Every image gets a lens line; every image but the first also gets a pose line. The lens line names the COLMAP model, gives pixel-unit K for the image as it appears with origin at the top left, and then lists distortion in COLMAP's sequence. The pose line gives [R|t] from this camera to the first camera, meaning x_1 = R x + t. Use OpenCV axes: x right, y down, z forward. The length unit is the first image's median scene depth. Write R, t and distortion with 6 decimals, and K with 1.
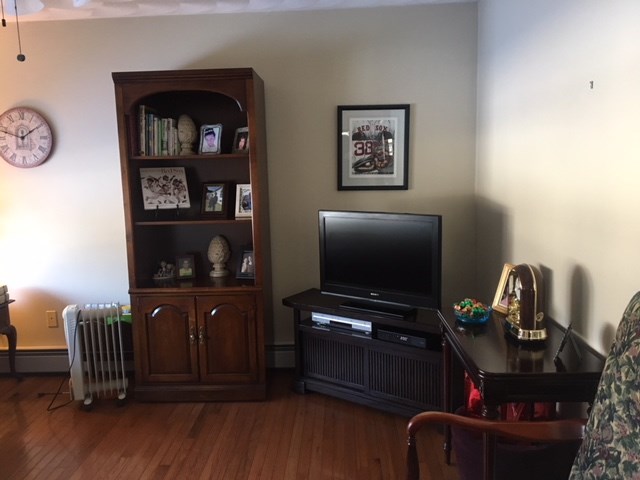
lens RADIAL K [[535.1, 0, 320.0], [0, 535.1, 240.0], [0, 0, 1]] dist [0.096028, -0.152222]
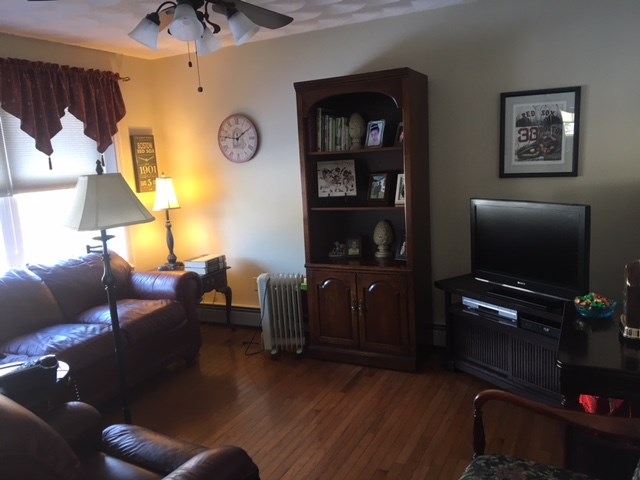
lens RADIAL K [[535.1, 0, 320.0], [0, 535.1, 240.0], [0, 0, 1]] dist [0.096028, -0.152222]
pose [[0.909914, 0.039027, -0.412956, 0.161402], [-0.024419, 0.998877, 0.040596, -0.010086], [0.414077, -0.026855, 0.909846, -0.065835]]
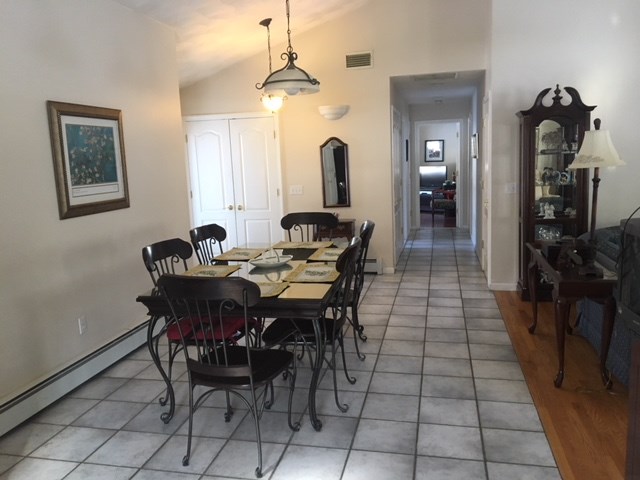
lens RADIAL K [[535.1, 0, 320.0], [0, 535.1, 240.0], [0, 0, 1]] dist [0.096028, -0.152222]
pose [[0.981407, 0.013483, -0.191465, 0.043343], [-0.009743, 0.999743, 0.020461, 0.437418], [0.191691, -0.018216, 0.981286, -3.265575]]
